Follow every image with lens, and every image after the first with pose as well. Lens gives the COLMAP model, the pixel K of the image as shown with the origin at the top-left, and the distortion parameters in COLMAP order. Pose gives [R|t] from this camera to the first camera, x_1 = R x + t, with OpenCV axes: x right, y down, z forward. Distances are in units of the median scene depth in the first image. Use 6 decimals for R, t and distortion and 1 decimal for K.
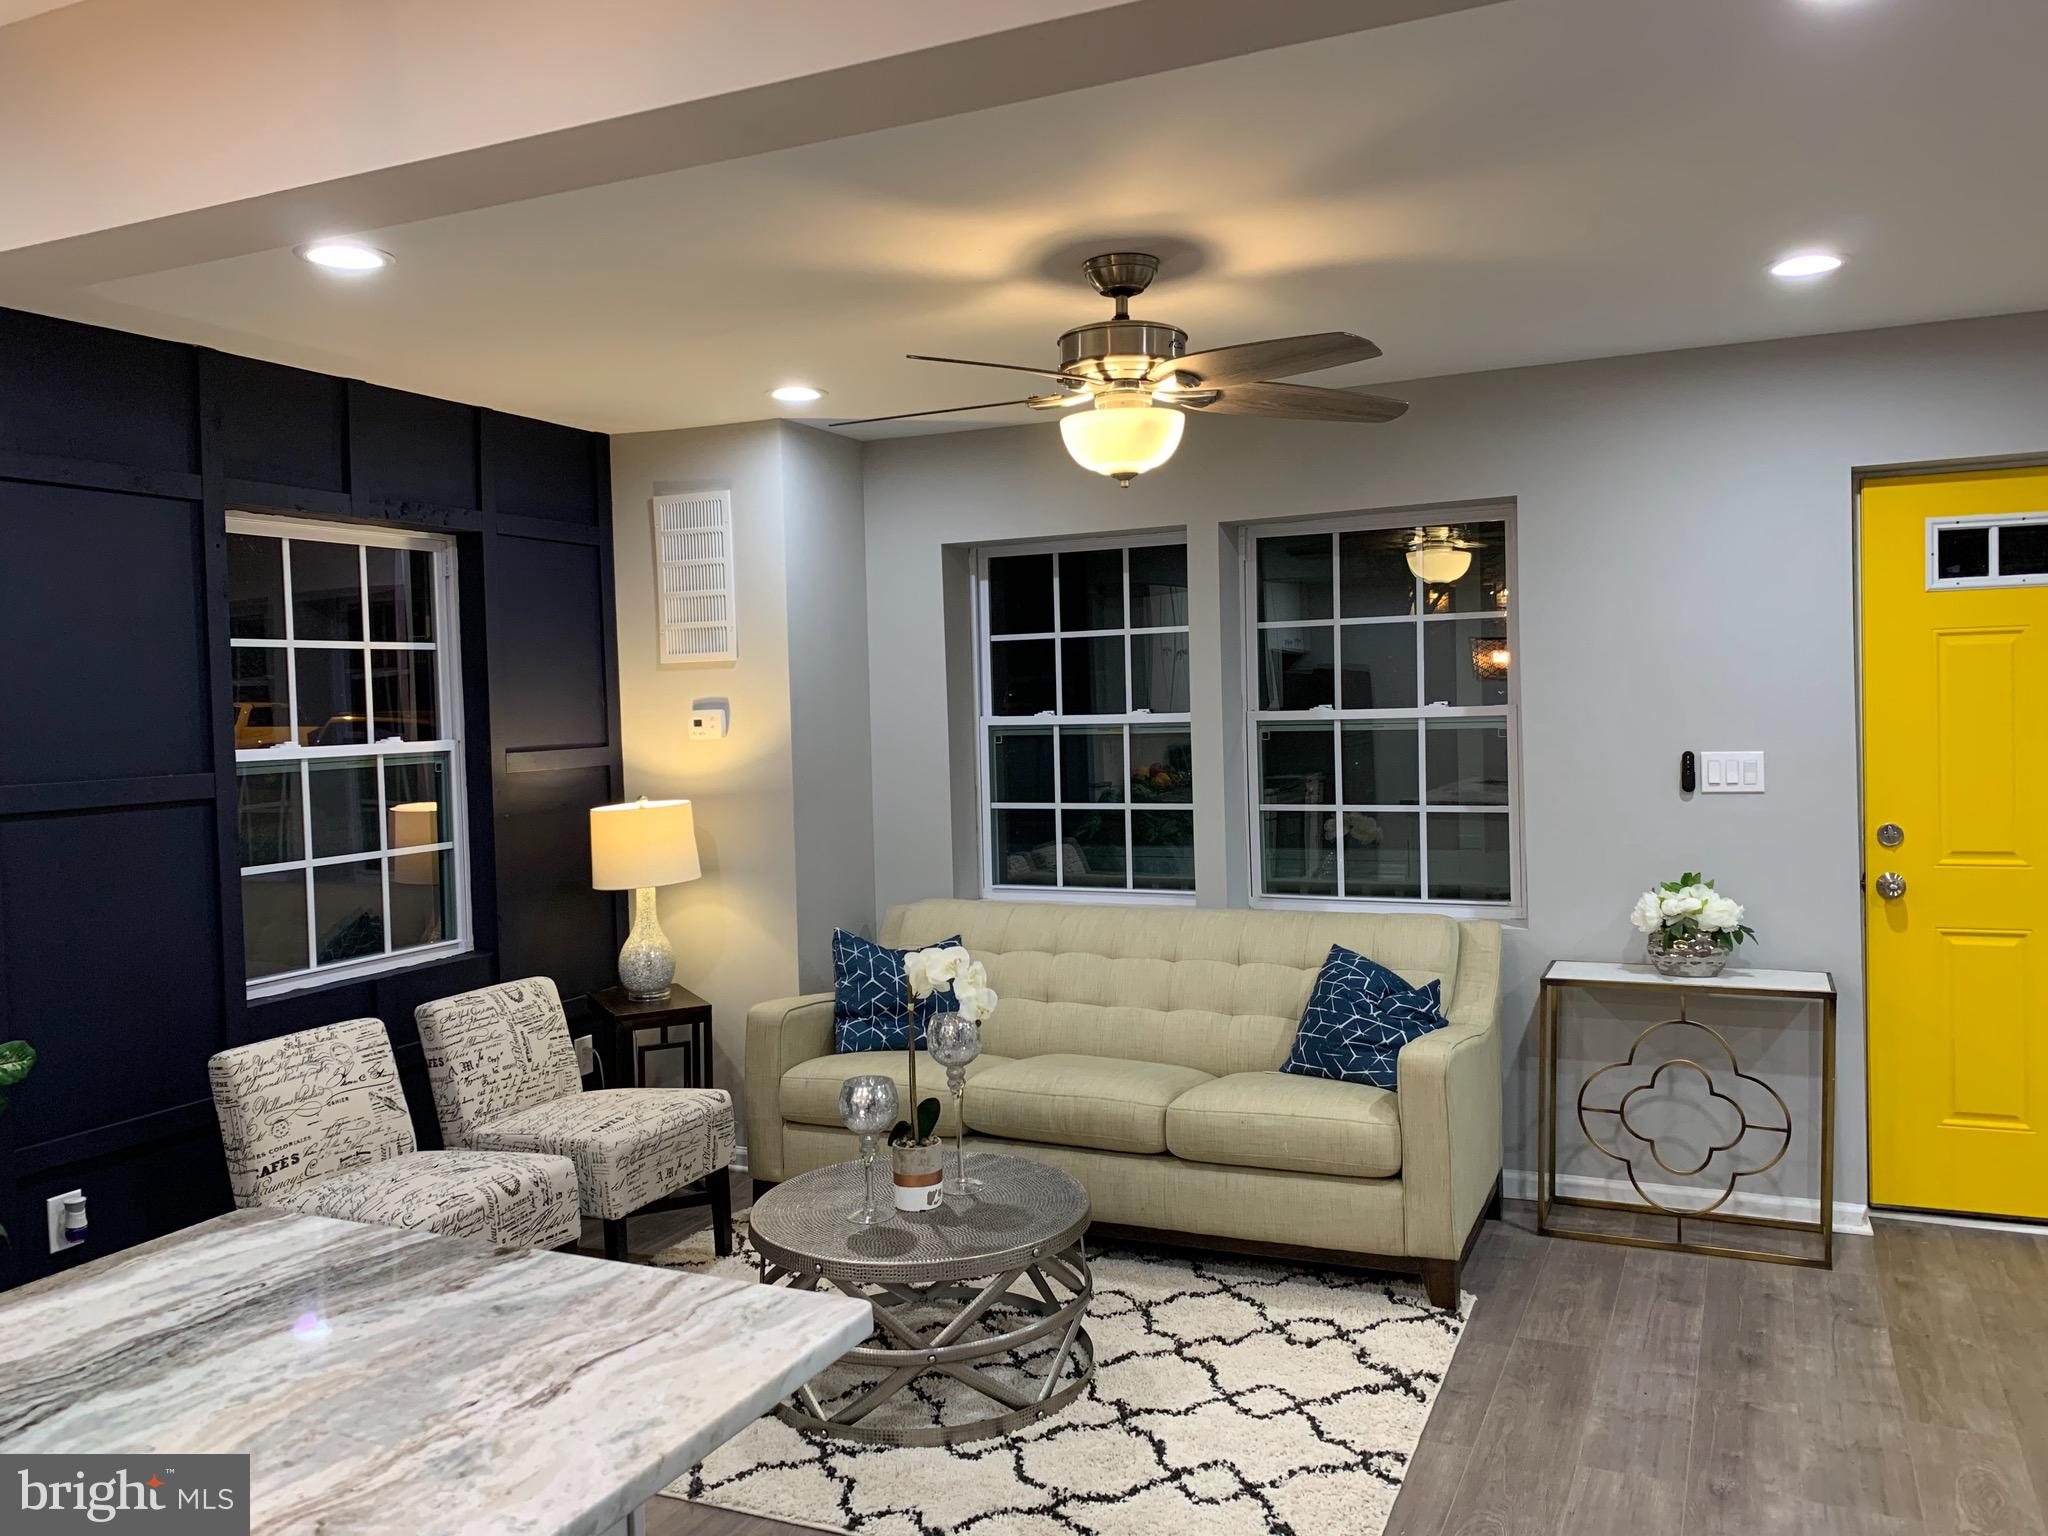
lens RADIAL K [[1592.6, 0, 1027.1], [0, 1592.6, 771.0], [0, 0, 1]] dist [0.024114, -0.012534]
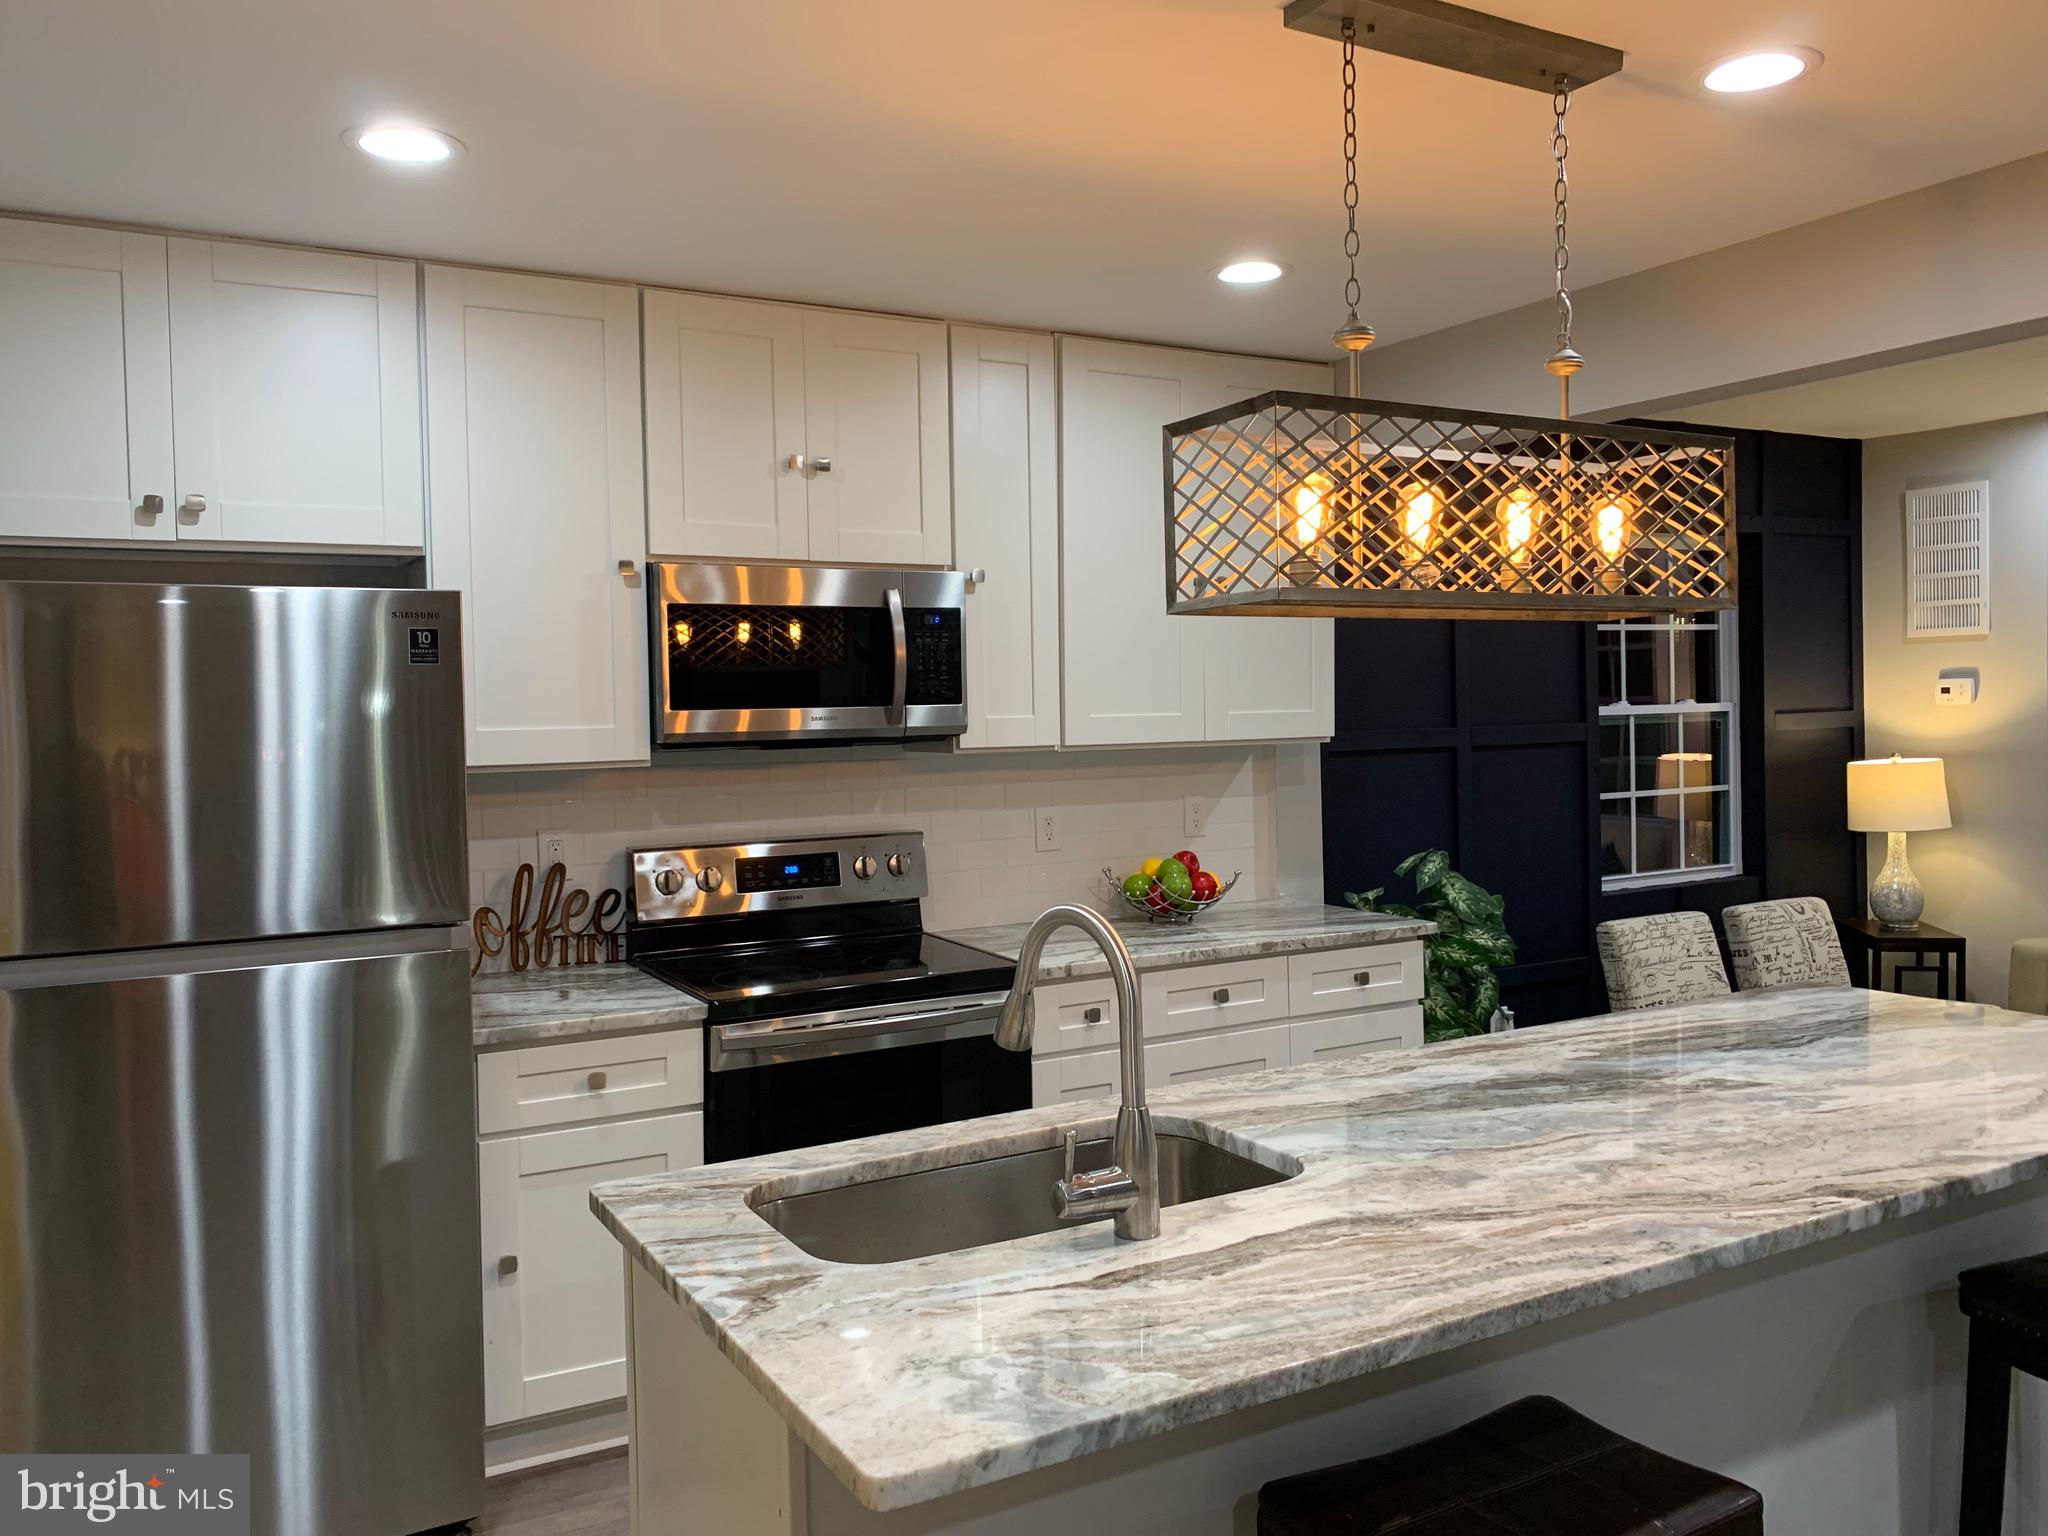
lens RADIAL K [[1592.6, 0, 1019.2], [0, 1592.6, 750.4], [0, 0, 1]] dist [0.024114, -0.012534]
pose [[0.810539, 0.031972, -0.584811, -0.080648], [-0.027546, 0.999485, 0.016465, 0.012567], [0.585036, 0.002764, 0.811002, -0.328904]]
